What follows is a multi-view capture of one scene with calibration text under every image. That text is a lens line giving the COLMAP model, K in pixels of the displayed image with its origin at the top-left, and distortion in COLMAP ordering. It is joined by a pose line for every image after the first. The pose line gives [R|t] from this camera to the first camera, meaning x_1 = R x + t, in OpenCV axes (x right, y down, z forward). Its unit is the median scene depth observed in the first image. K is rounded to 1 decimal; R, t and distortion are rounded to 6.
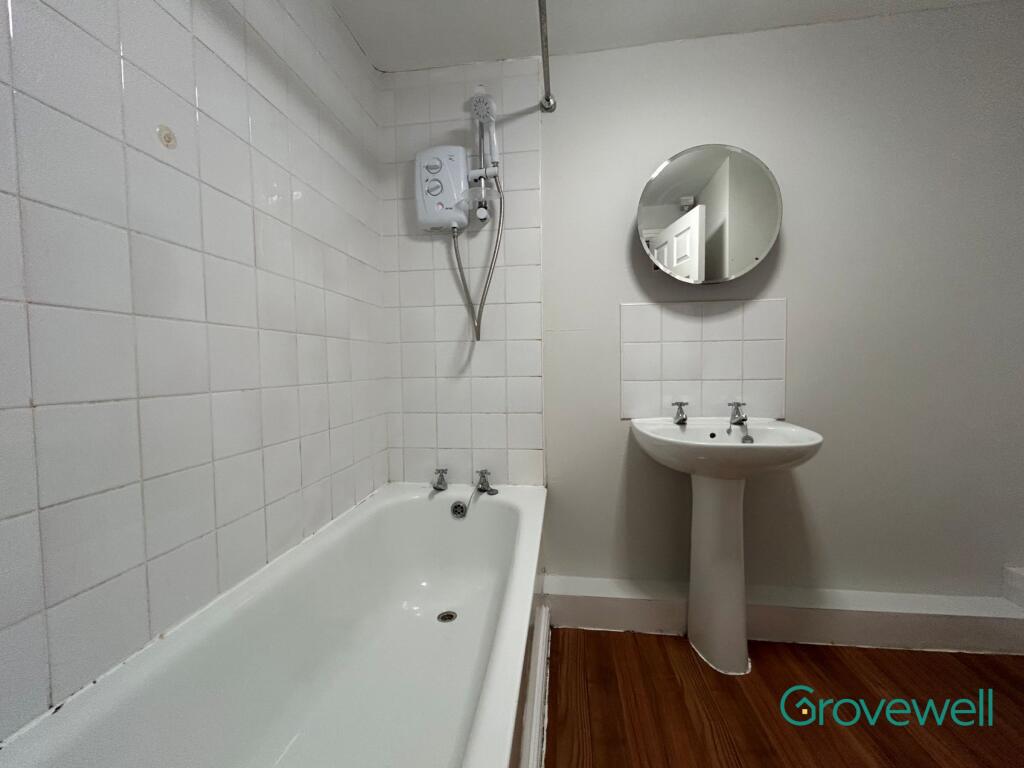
lens RADIAL K [[413.1, 0, 513.1], [0, 413.1, 380.0], [0, 0, 1]] dist [-0.001329, -0.000114]
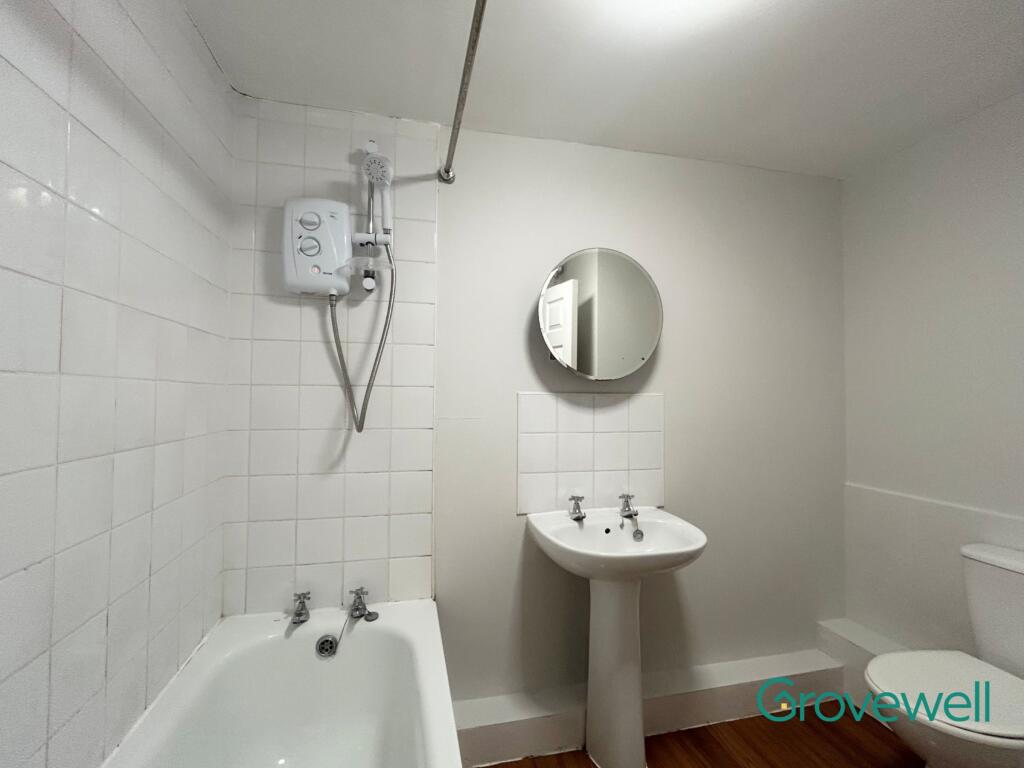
lens RADIAL K [[448.6, 0, 509.8], [0, 448.6, 379.7], [0, 0, 1]] dist [-0.006783, -0.000250]
pose [[0.937468, 0.033492, 0.346457, -0.115557], [-0.007768, 0.997125, -0.075373, -0.133989], [-0.347986, 0.067969, 0.935033, 0.038221]]
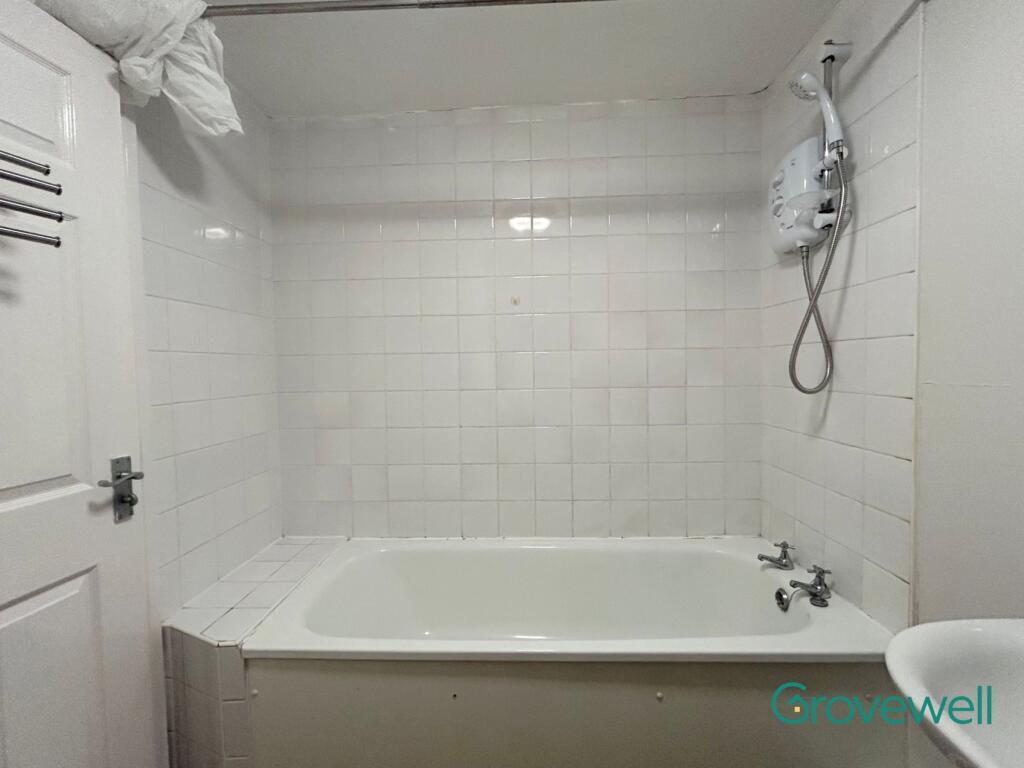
lens RADIAL K [[426.3, 0, 510.3], [0, 426.3, 381.8], [0, 0, 1]] dist [-0.000736, -0.000086]
pose [[0.102194, 0.049062, -0.993554, 0.623076], [-0.023125, 0.998630, 0.046934, -0.139432], [0.994496, 0.018180, 0.103189, 0.374046]]
